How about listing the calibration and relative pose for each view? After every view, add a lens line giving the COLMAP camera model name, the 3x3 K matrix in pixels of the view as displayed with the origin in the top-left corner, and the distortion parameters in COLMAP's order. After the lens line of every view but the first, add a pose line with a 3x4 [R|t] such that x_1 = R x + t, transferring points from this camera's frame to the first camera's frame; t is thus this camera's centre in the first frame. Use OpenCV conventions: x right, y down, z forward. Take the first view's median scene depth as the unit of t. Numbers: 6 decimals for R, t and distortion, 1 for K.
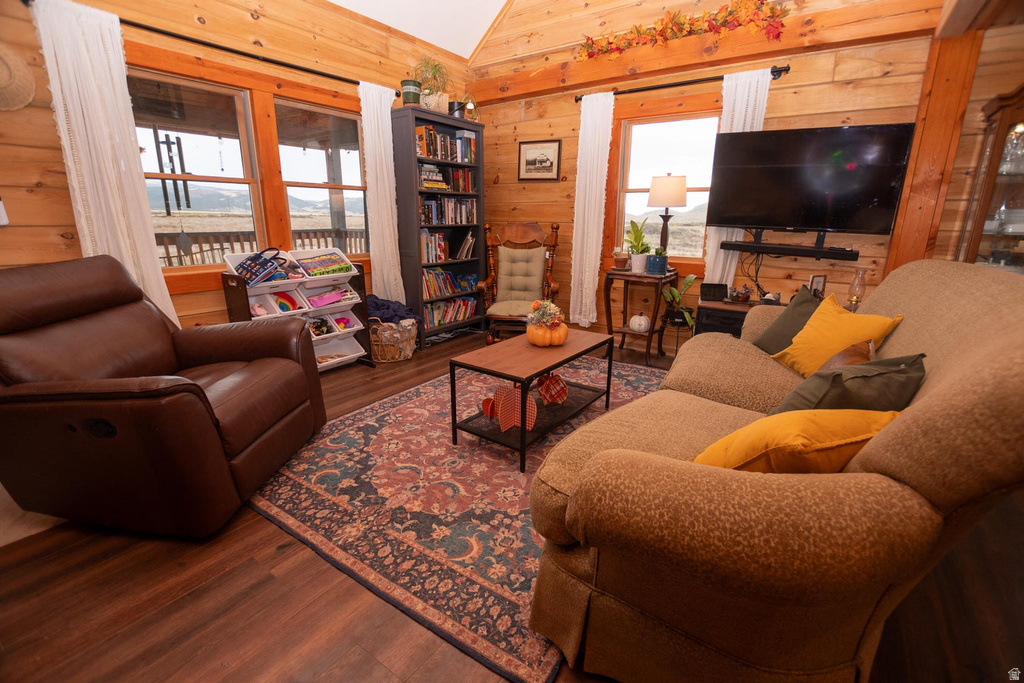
lens RADIAL K [[451.3, 0, 517.6], [0, 451.3, 344.1], [0, 0, 1]] dist [-0.022155, 0.002421]
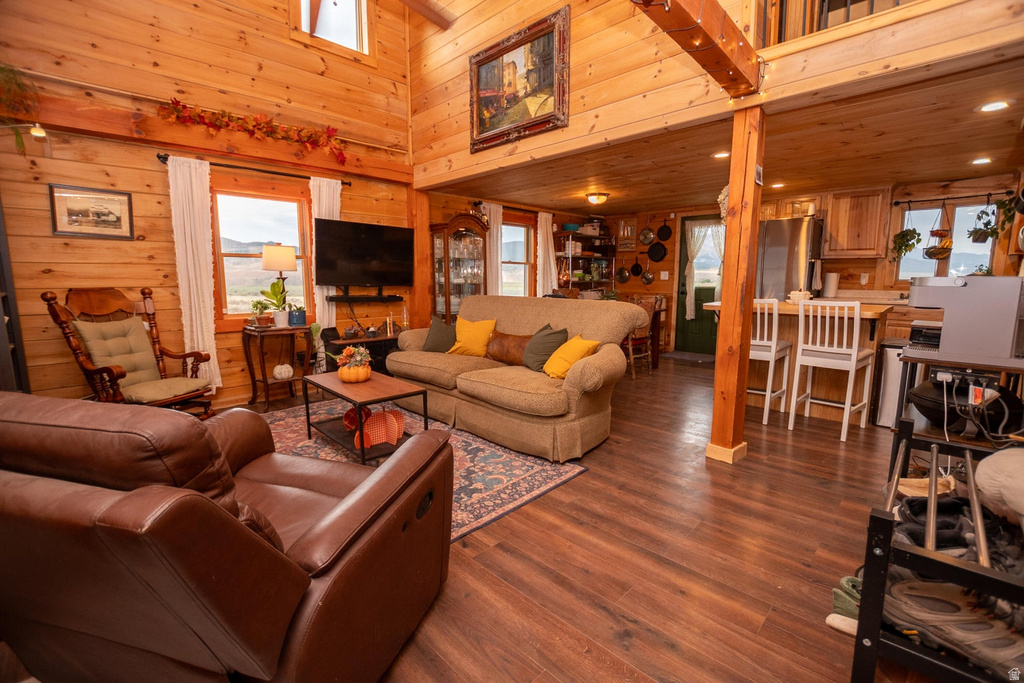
lens RADIAL K [[451.3, 0, 513.0], [0, 451.3, 349.5], [0, 0, 1]] dist [-0.022155, 0.002421]
pose [[0.171258, -0.160934, 0.971993, -0.720325], [0.267934, 0.956993, 0.111242, -0.072212], [-0.948094, 0.241379, 0.207012, 0.218253]]
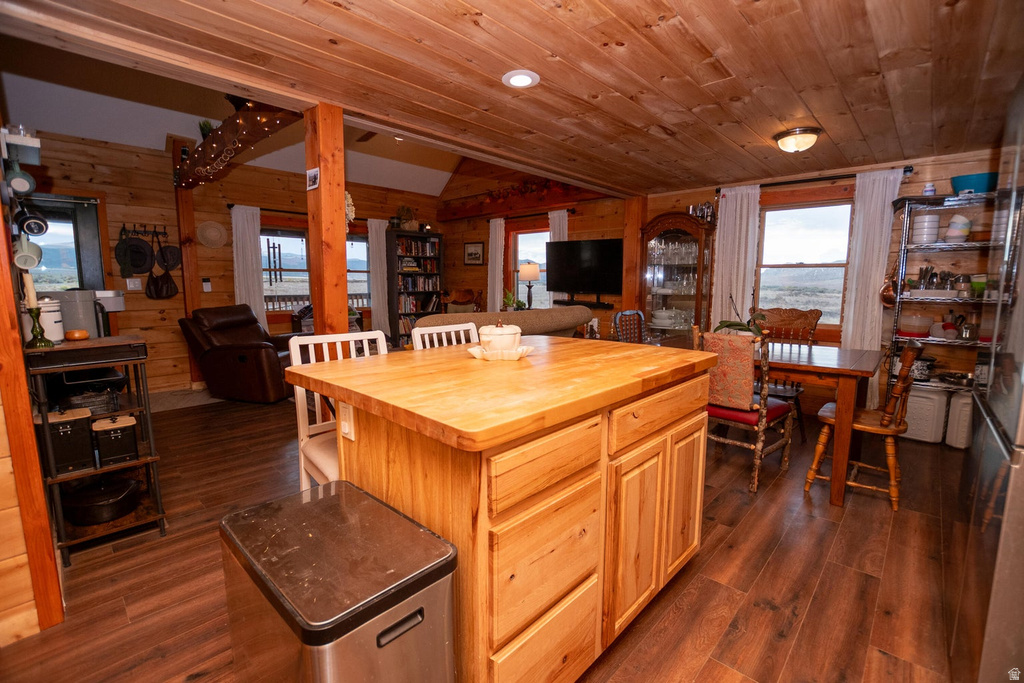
lens RADIAL K [[451.3, 0, 514.0], [0, 451.3, 341.4], [0, 0, 1]] dist [-0.022155, 0.002421]
pose [[0.989205, 0.013169, -0.145942, 0.512659], [-0.033730, 0.989672, -0.139325, 0.169824], [0.142600, 0.142744, 0.979433, -0.674478]]
